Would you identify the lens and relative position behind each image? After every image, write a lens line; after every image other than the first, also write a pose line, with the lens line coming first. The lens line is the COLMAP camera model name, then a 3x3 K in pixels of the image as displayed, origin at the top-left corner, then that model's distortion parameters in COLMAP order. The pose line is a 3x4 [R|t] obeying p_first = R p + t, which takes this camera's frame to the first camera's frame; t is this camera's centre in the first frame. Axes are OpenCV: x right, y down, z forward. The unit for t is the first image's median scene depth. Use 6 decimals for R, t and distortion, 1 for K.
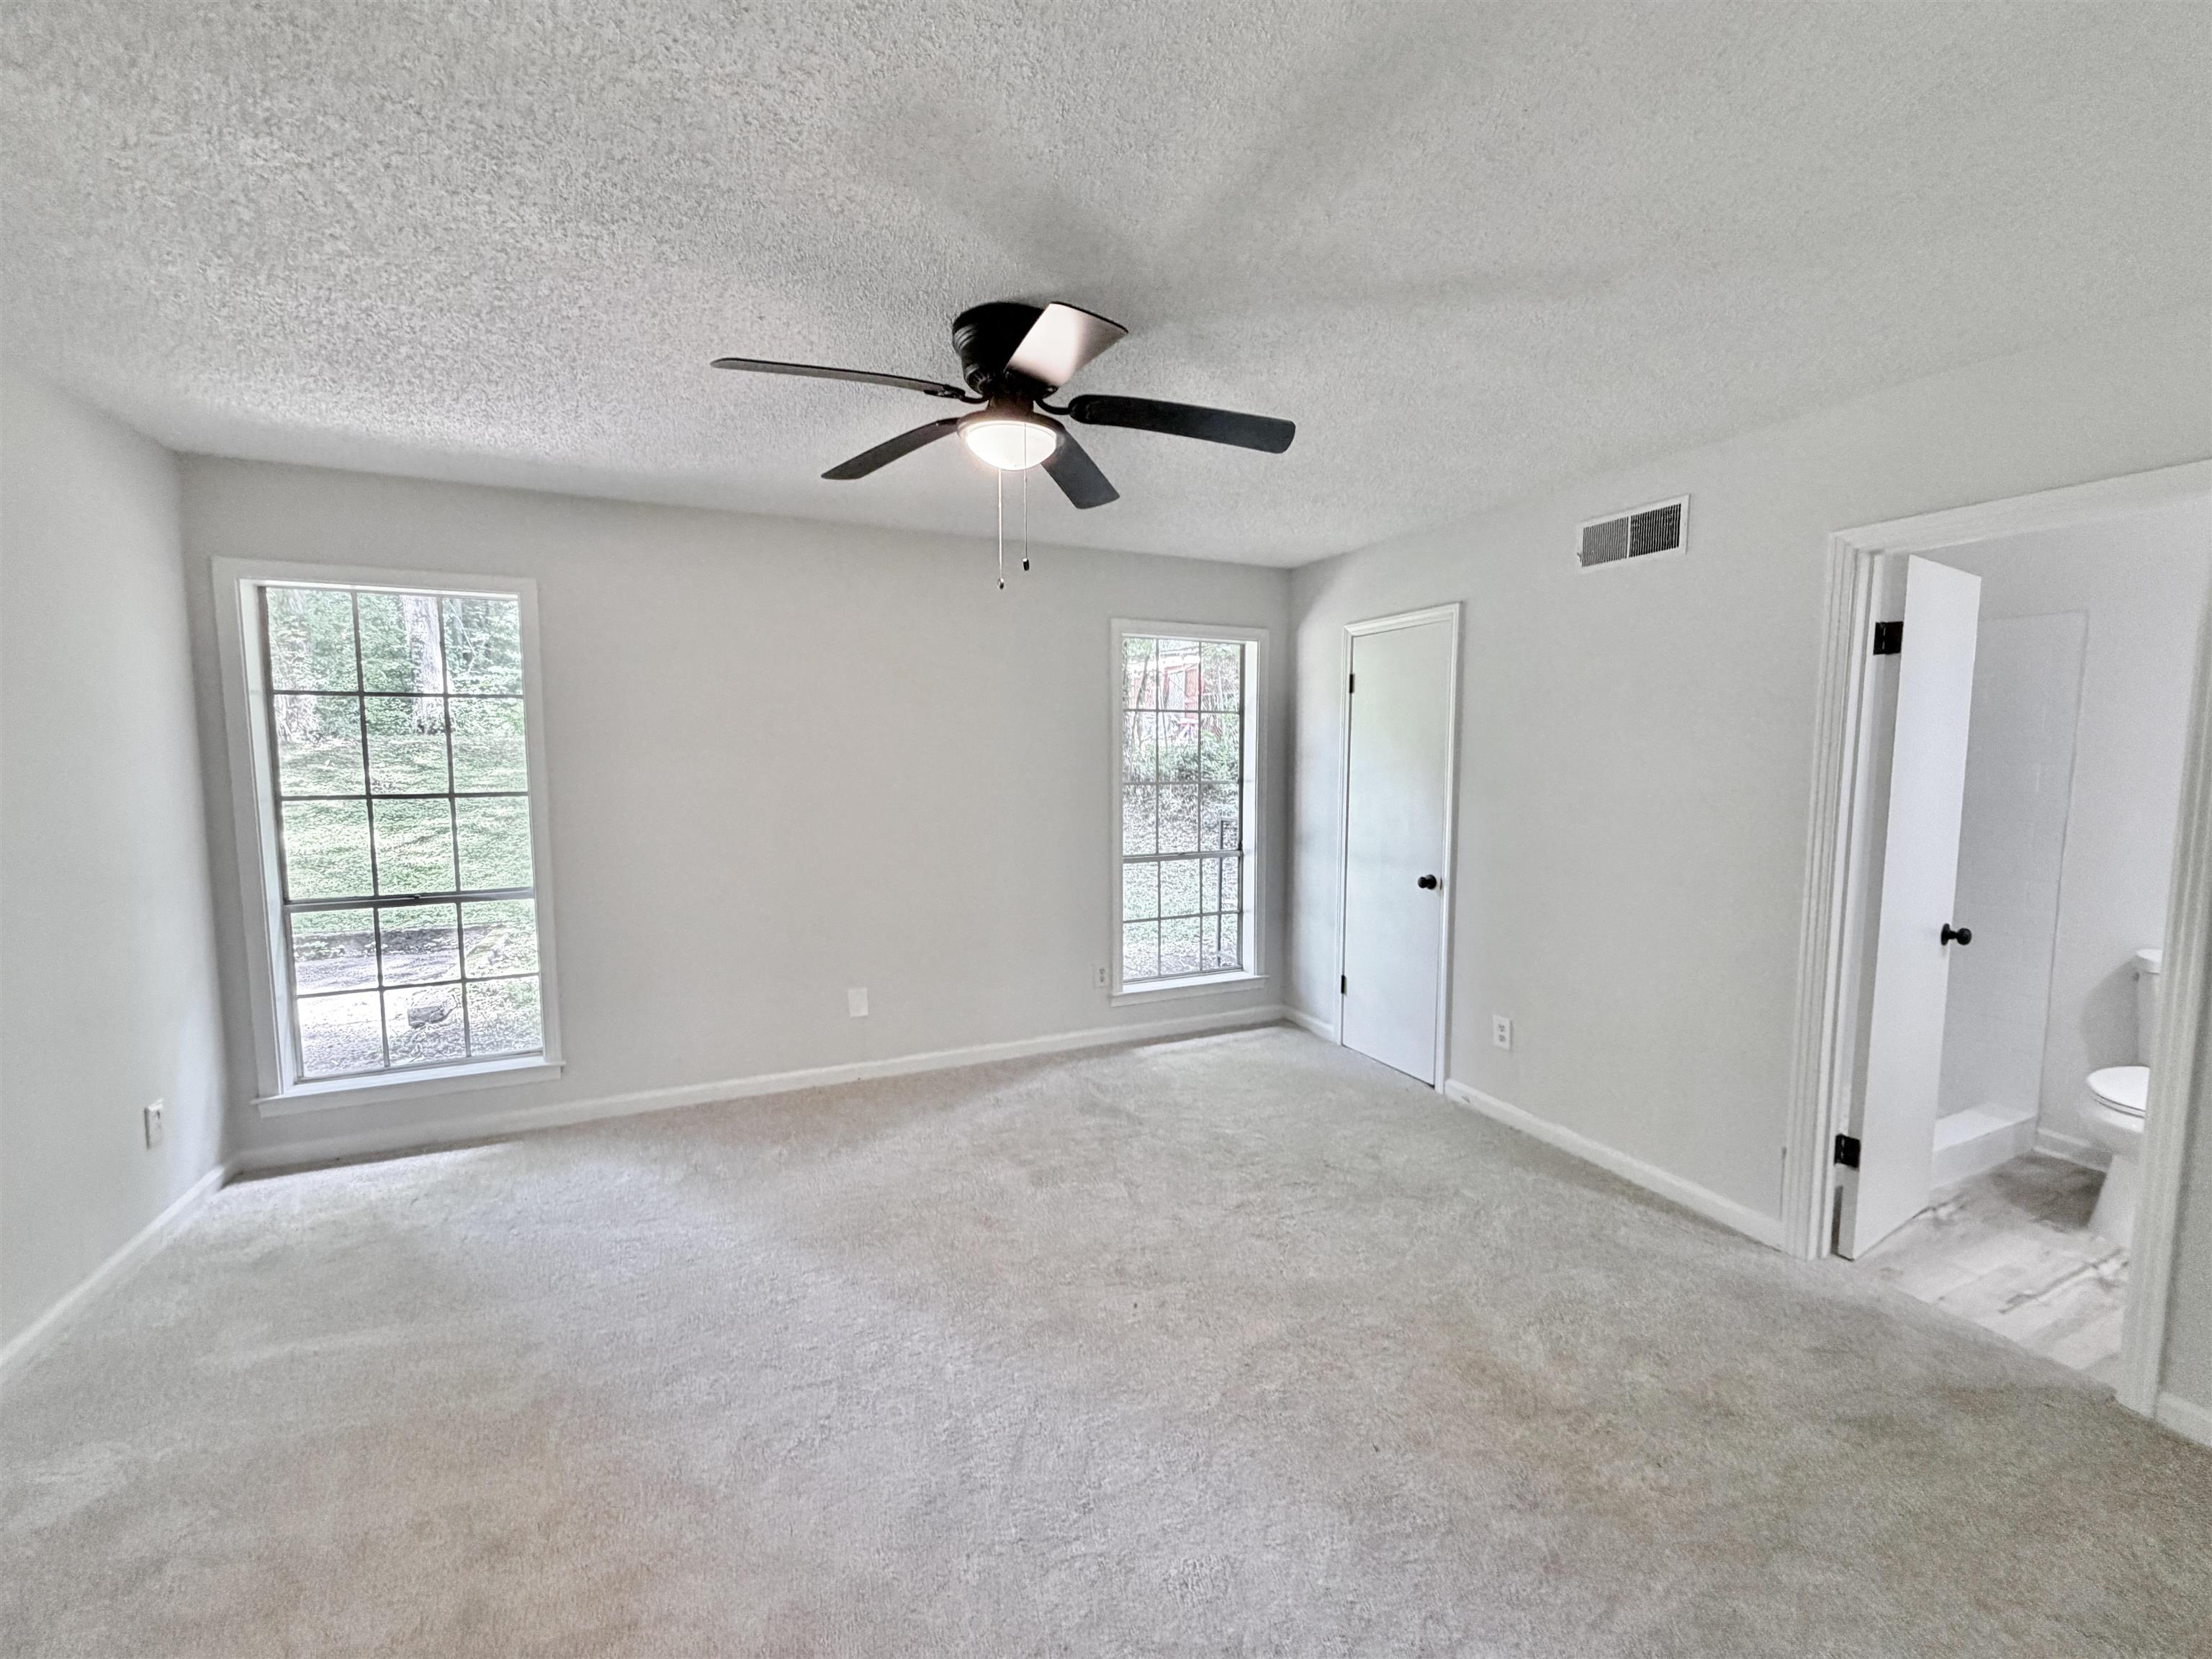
lens RADIAL K [[886.0, 0, 1106.5], [0, 886.0, 833.2], [0, 0, 1]] dist [-0.000392, 0.000009]
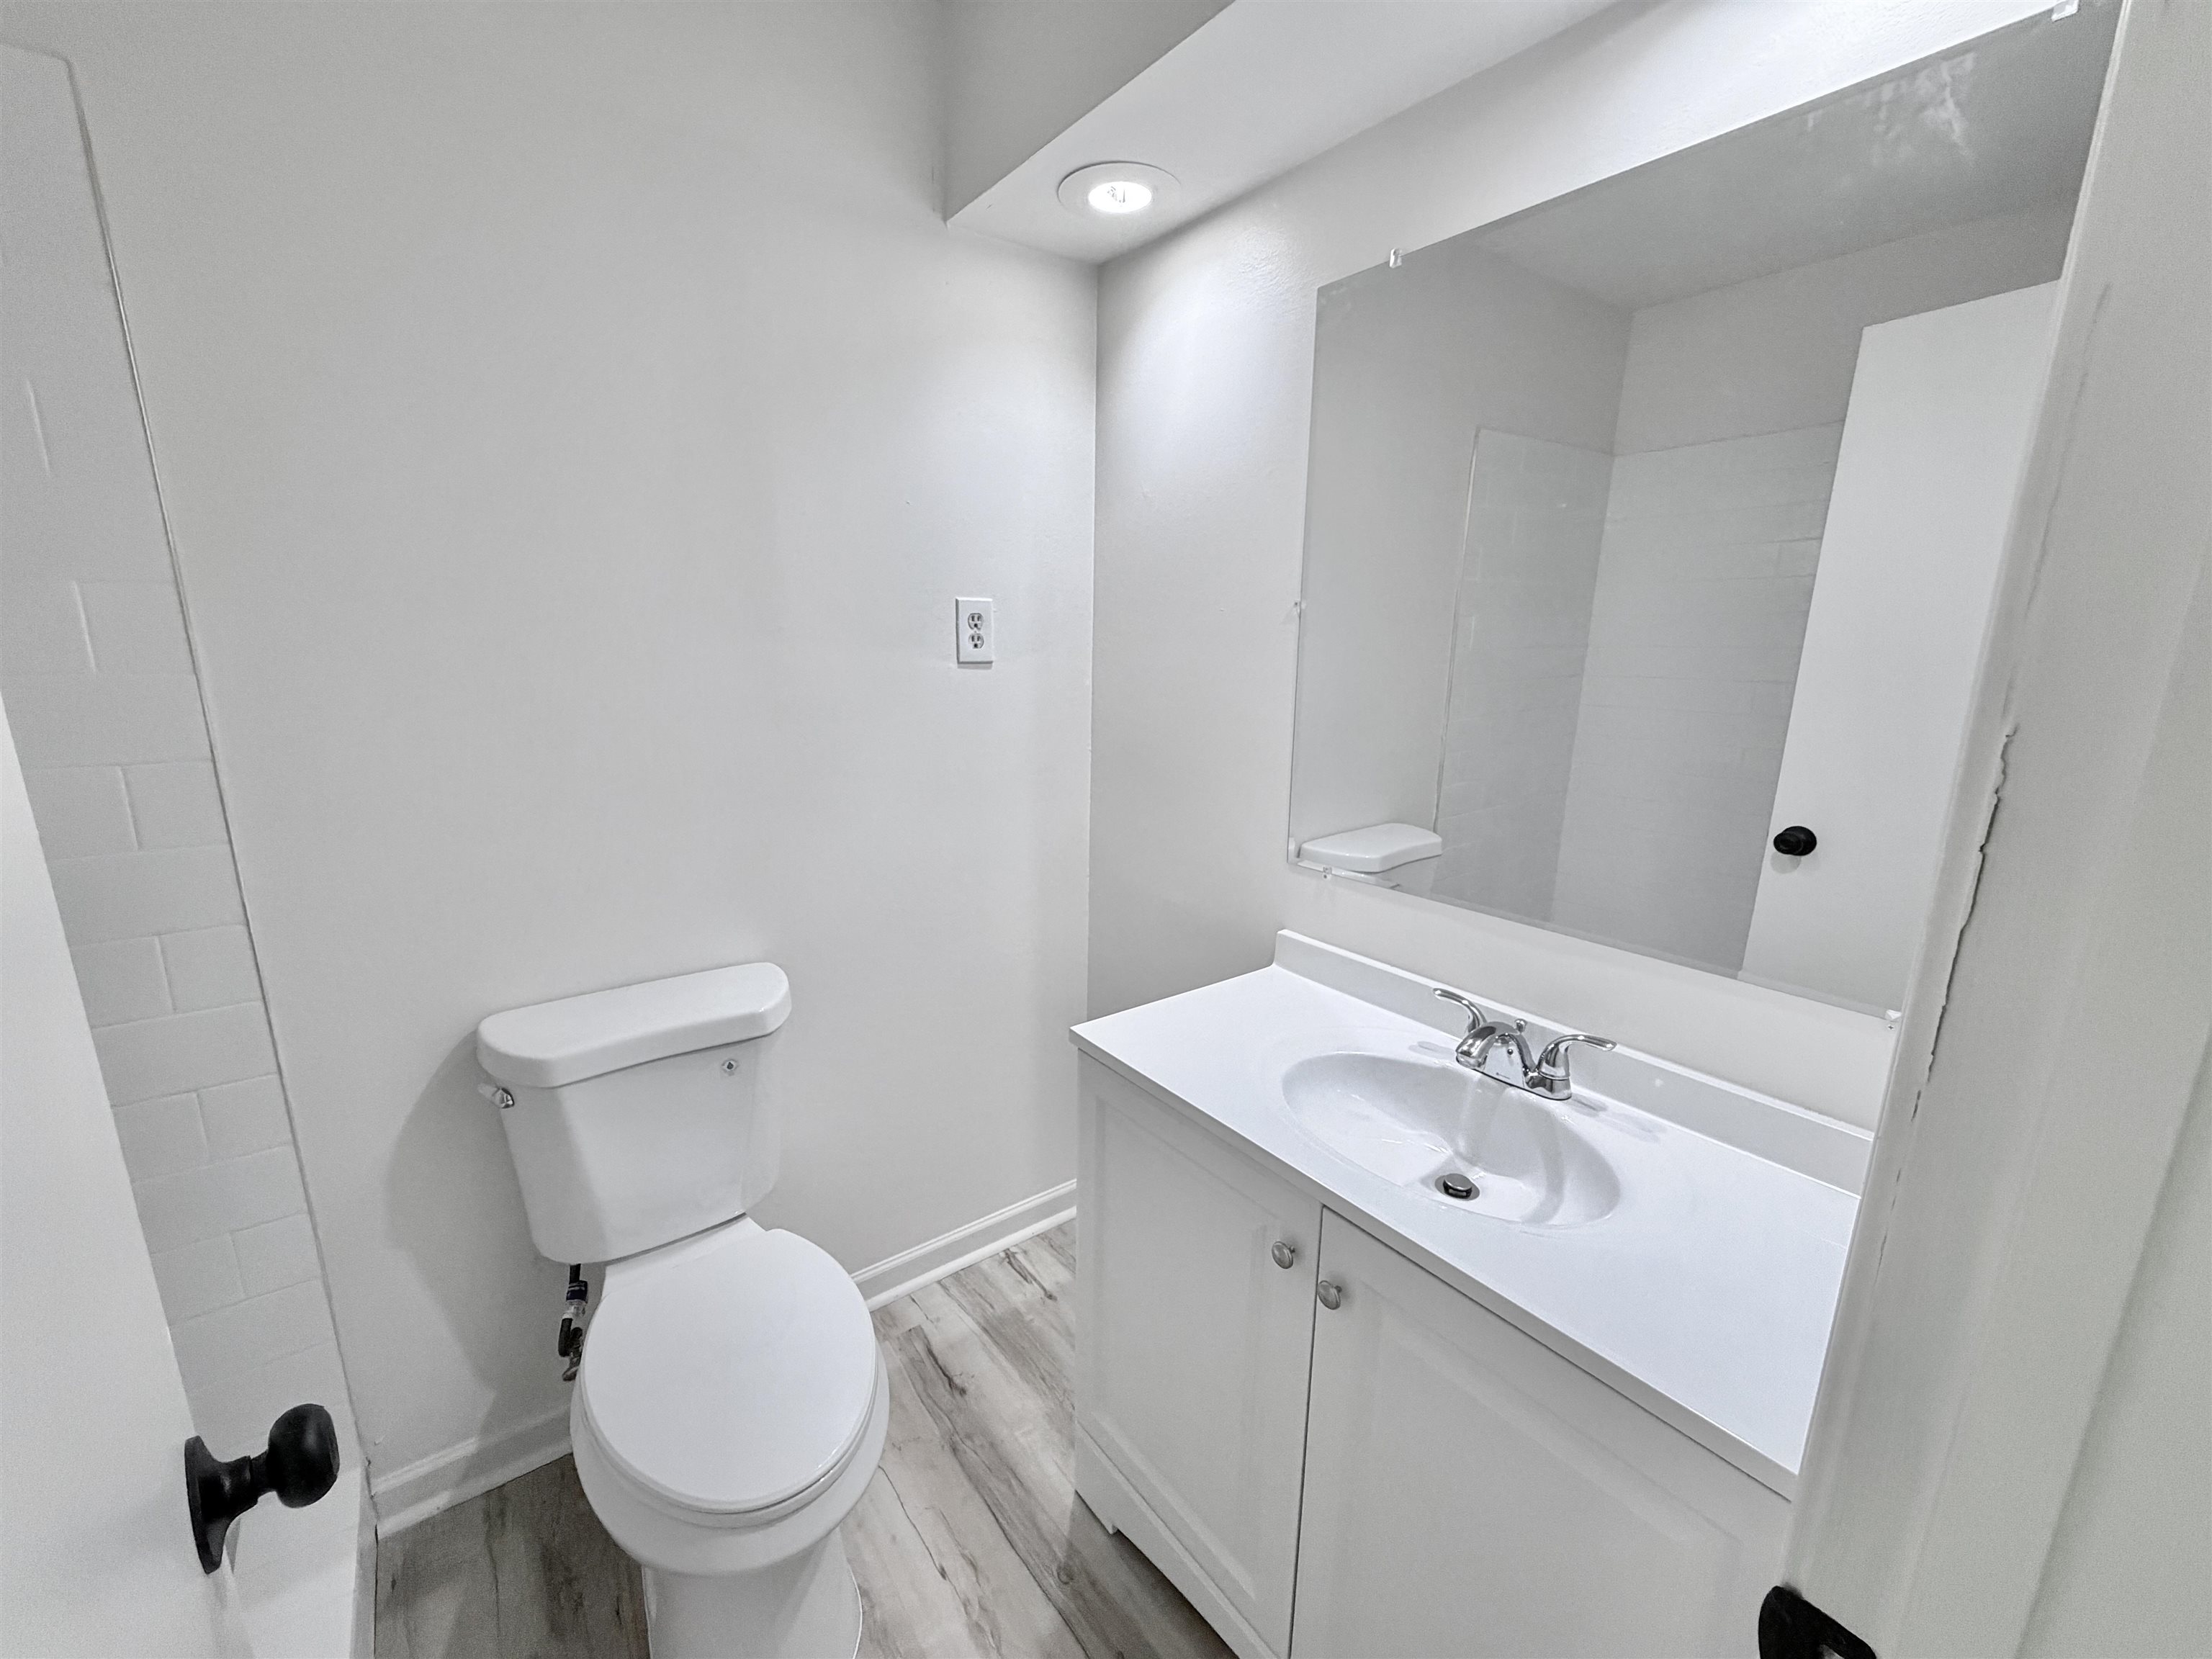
lens RADIAL K [[886.0, 0, 1103.0], [0, 886.0, 835.8], [0, 0, 1]] dist [-0.000392, 0.000009]
pose [[-0.212772, -0.217427, 0.952604, 0.663812], [0.075293, 0.968380, 0.237845, -0.043870], [-0.974197, 0.122331, -0.189673, 0.728821]]
